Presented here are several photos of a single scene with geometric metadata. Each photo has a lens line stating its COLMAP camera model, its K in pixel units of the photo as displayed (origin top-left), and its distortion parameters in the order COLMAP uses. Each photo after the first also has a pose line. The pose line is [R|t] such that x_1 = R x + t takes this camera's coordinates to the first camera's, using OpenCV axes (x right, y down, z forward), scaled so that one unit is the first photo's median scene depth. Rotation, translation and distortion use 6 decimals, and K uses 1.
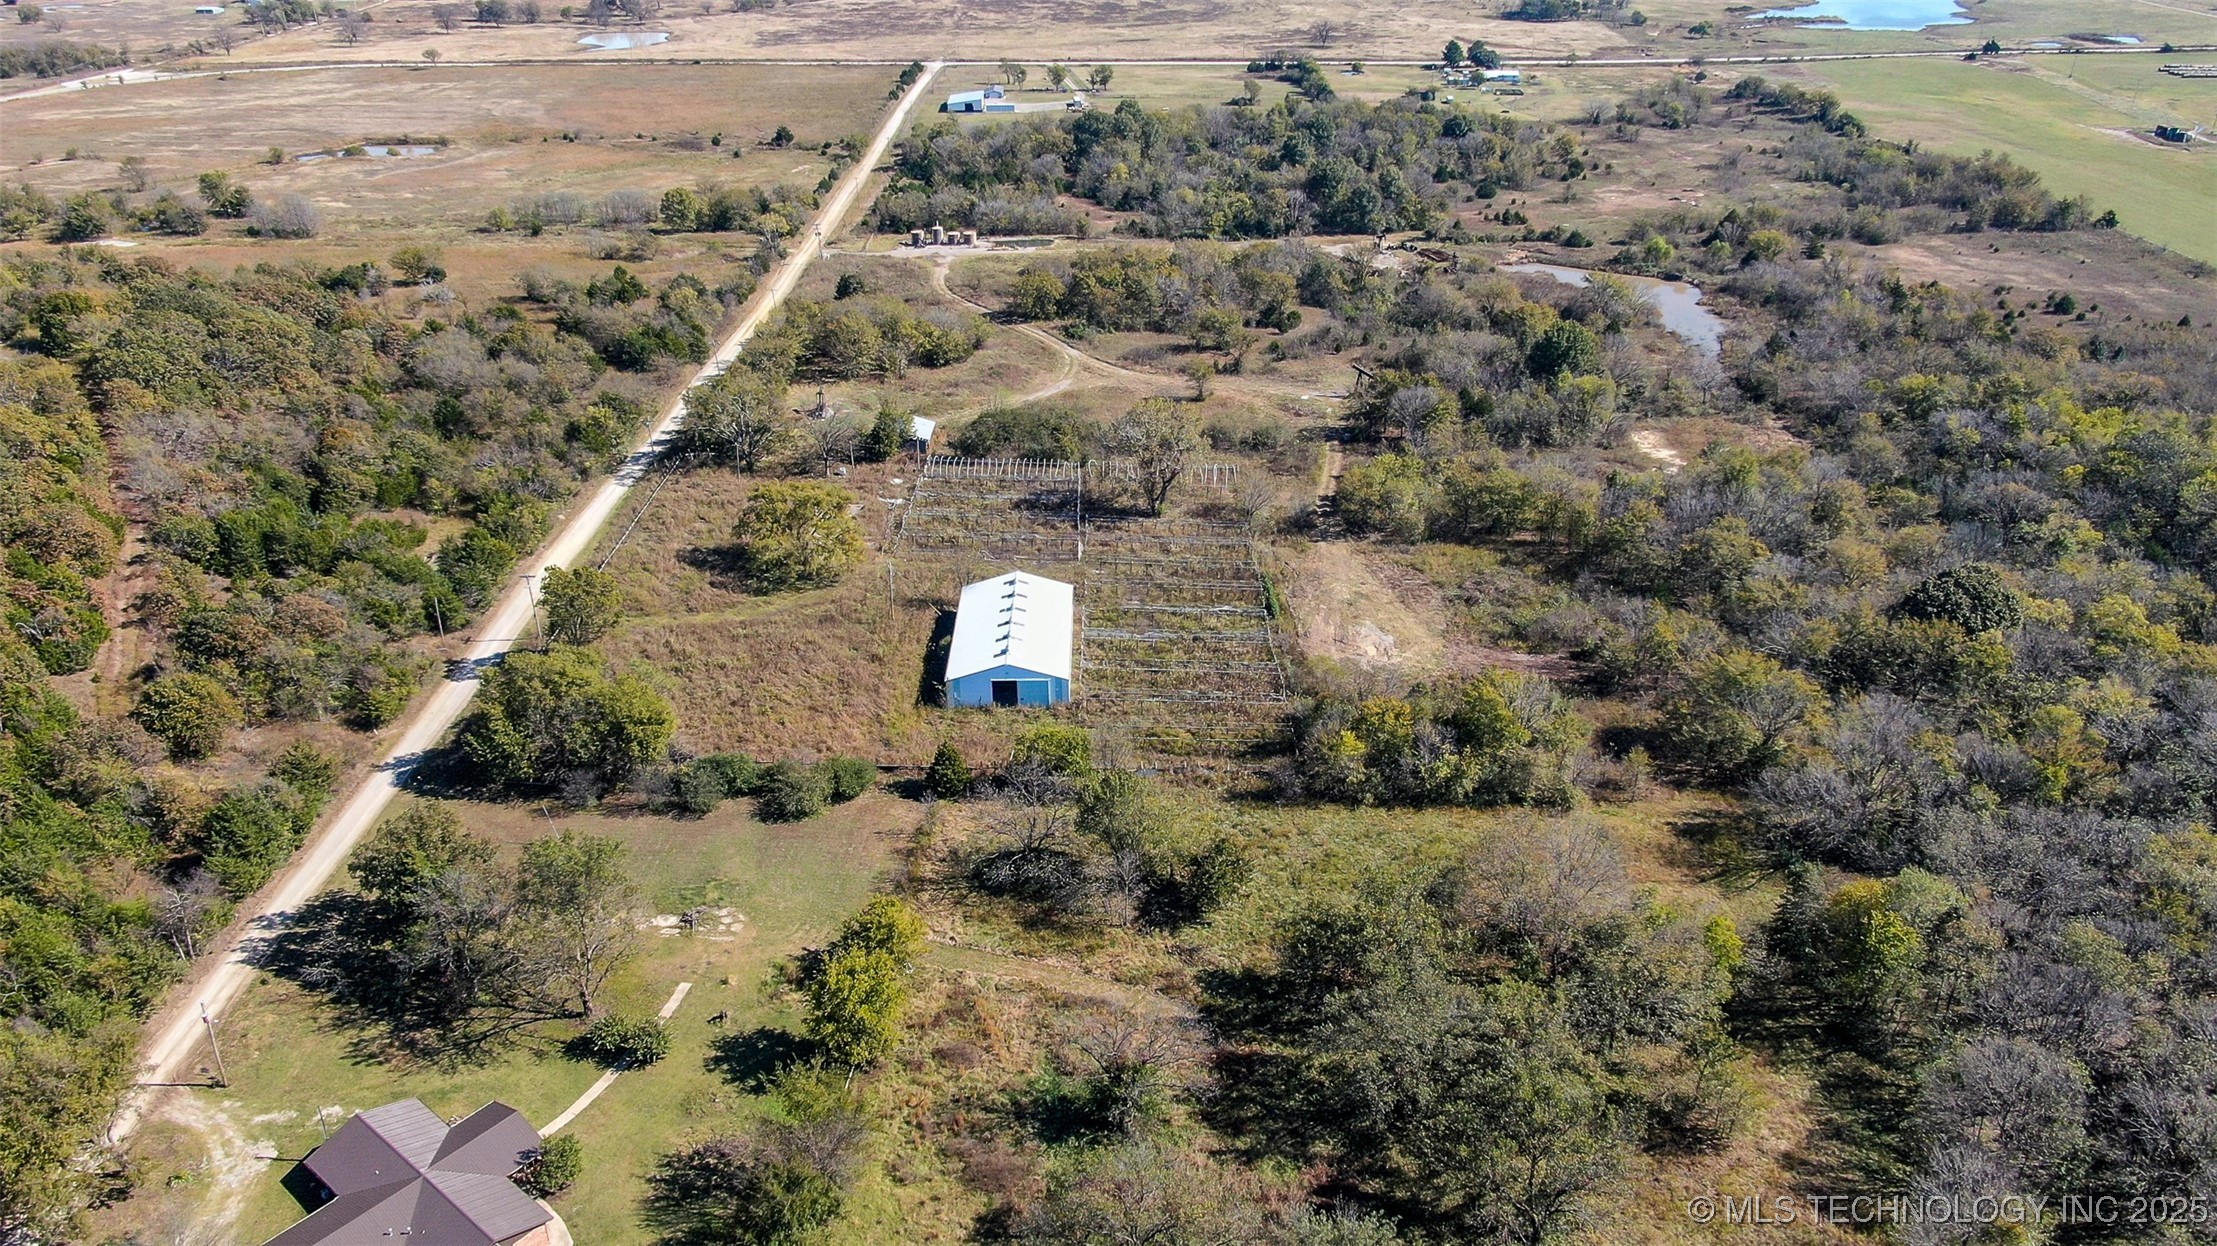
lens RADIAL K [[1576.7, 0, 1108.5], [0, 1576.7, 623.0], [0, 0, 1]] dist [-0.018792, 0.005182]
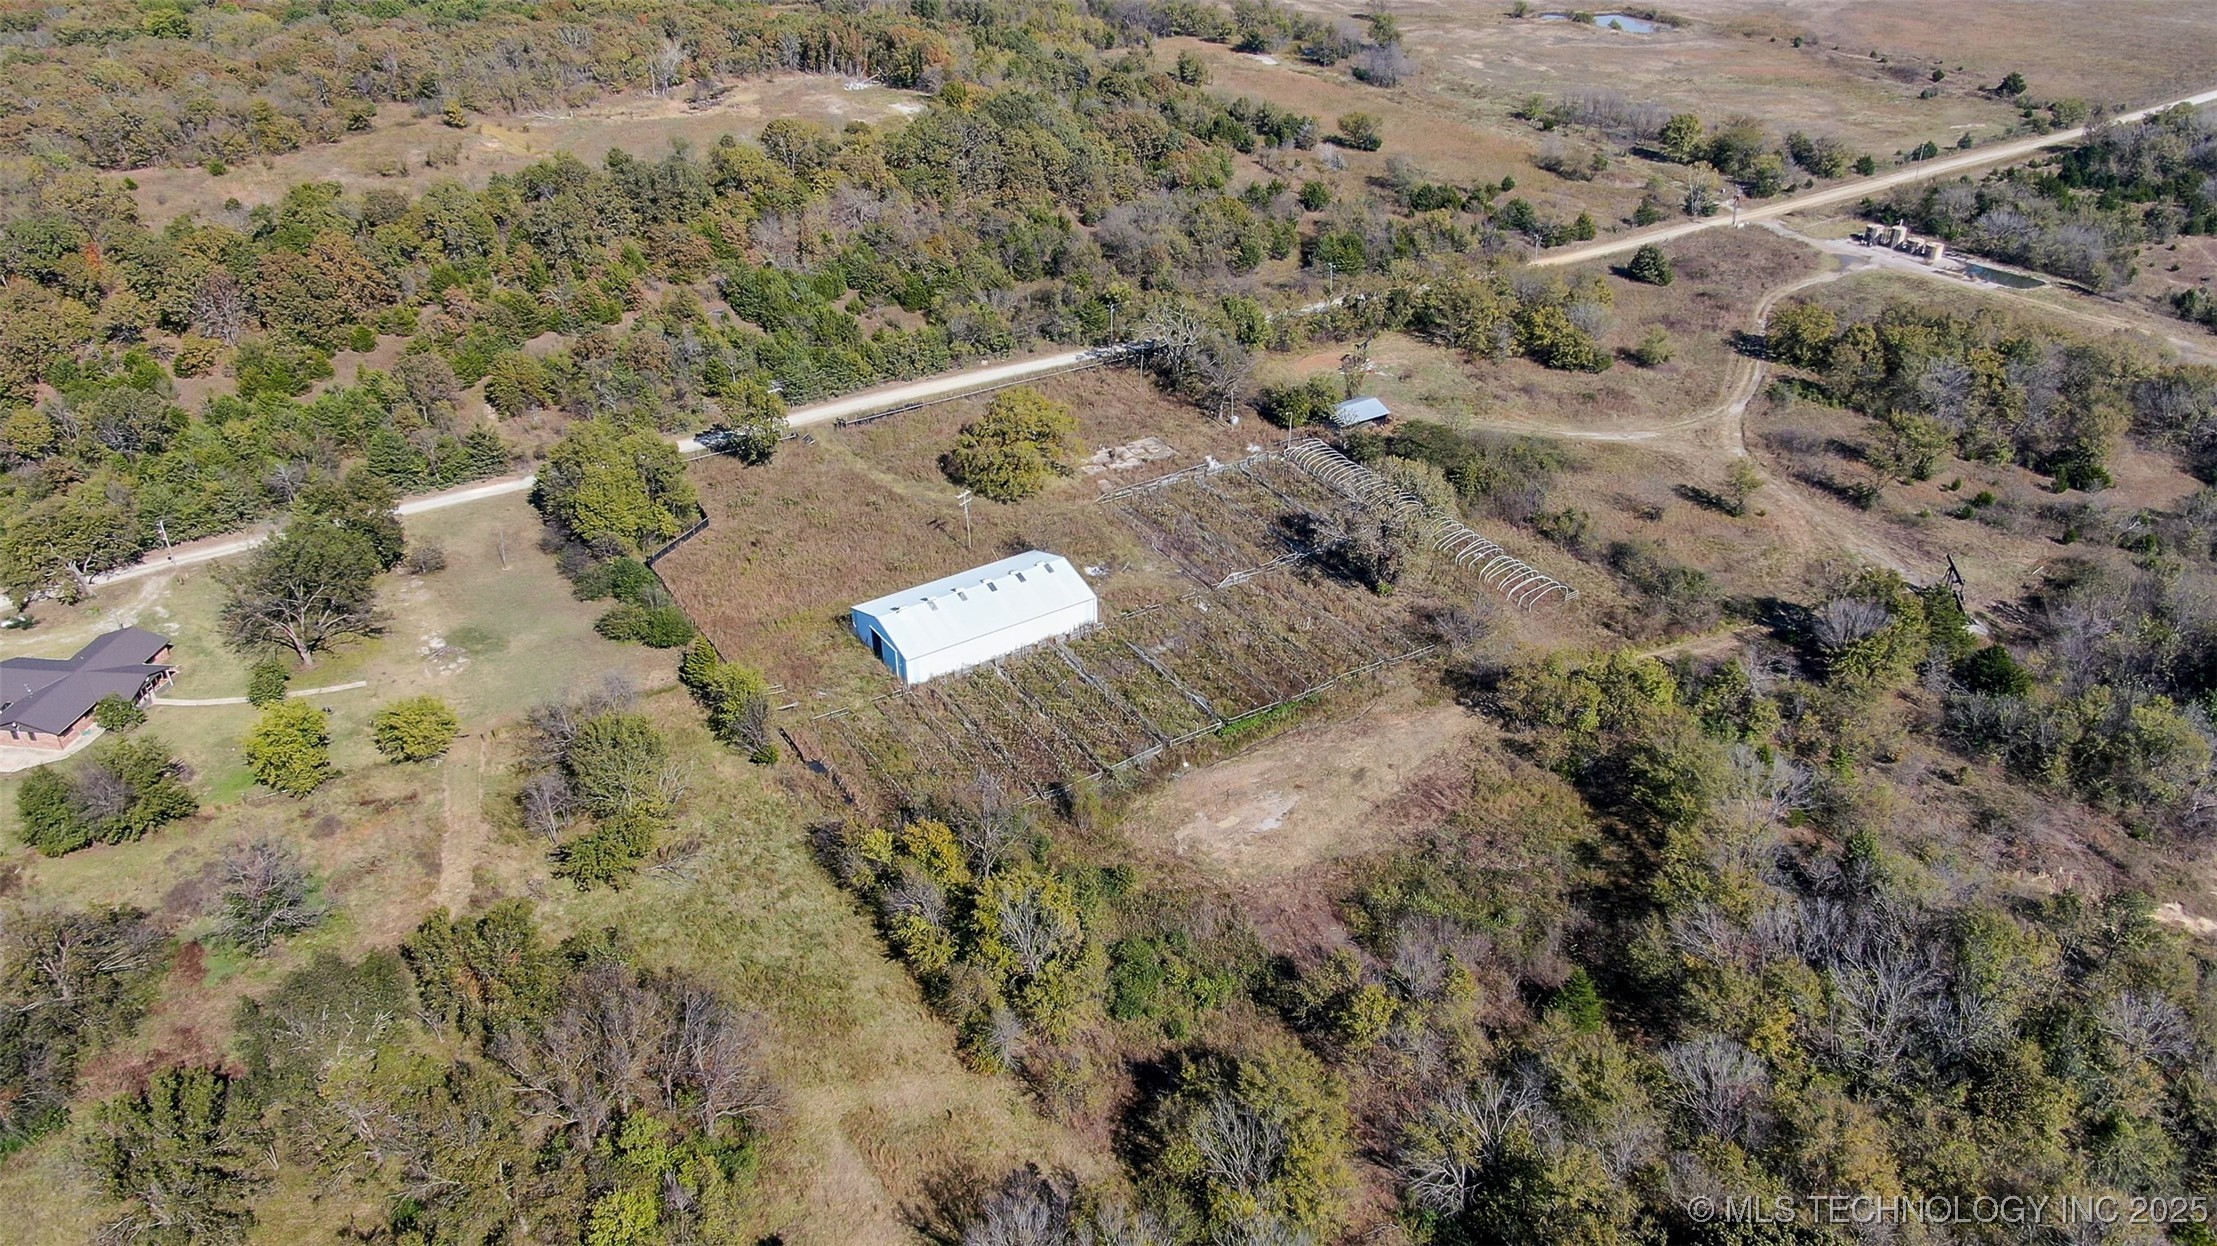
lens RADIAL K [[1576.7, 0, 1108.5], [0, 1576.7, 623.0], [0, 0, 1]] dist [-0.018792, 0.005182]
pose [[0.549960, 0.427127, -0.717709, 0.596356], [-0.372831, 0.894515, 0.246659, -0.218896], [0.747356, 0.131931, 0.651194, 0.393024]]
